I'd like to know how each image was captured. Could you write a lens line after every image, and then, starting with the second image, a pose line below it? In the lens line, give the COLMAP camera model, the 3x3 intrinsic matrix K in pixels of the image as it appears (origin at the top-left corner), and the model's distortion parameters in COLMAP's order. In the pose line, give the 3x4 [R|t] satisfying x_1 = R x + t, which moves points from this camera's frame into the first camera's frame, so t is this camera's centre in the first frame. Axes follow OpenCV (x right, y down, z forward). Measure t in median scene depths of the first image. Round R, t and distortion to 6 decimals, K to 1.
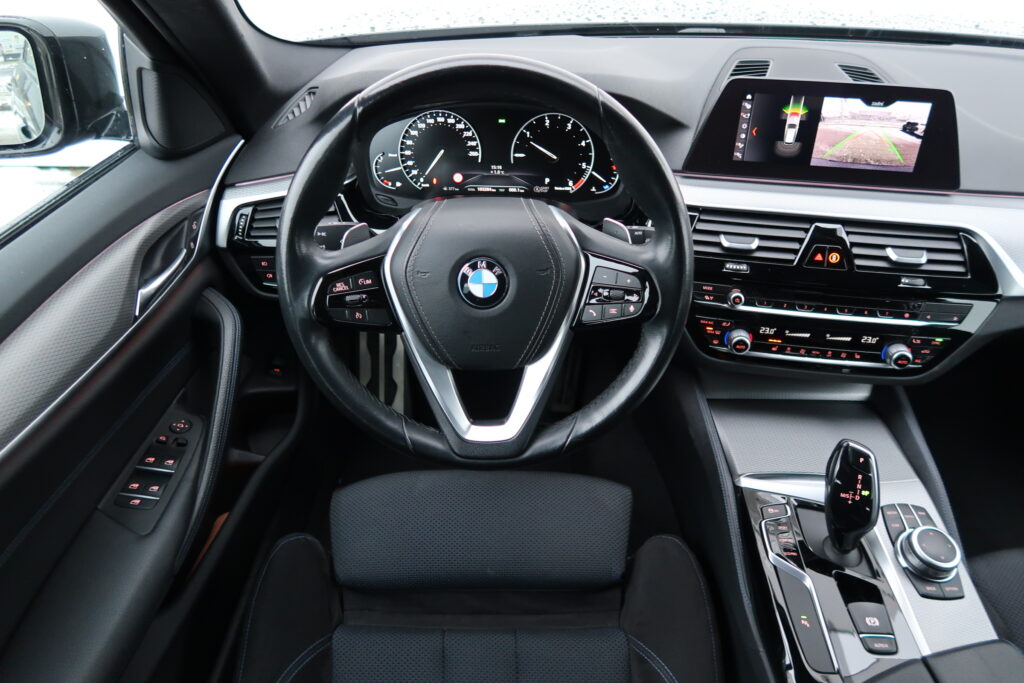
lens RADIAL K [[692.3, 0, 512.0], [0, 692.3, 341.5], [0, 0, 1]] dist [-0.033855, 0.004216]
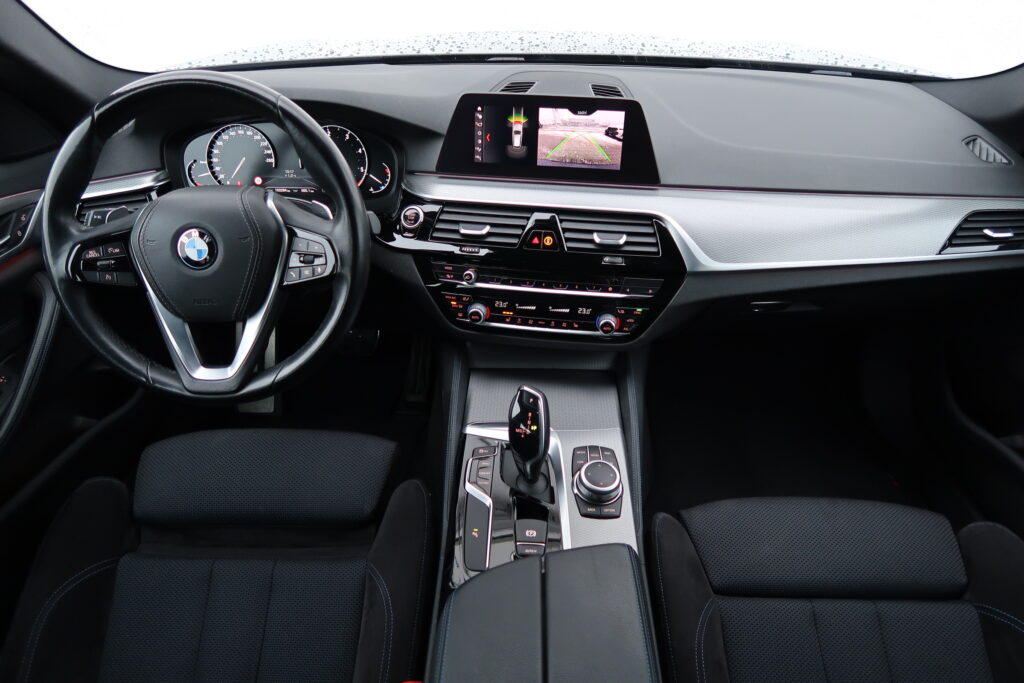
lens RADIAL K [[692.3, 0, 512.0], [0, 692.3, 341.5], [0, 0, 1]] dist [-0.033855, 0.004216]
pose [[0.999962, 0.000312, -0.008684, 0.414175], [-0.000777, 0.998559, -0.053653, 0.114993], [0.008655, 0.053658, 0.998522, -0.182087]]
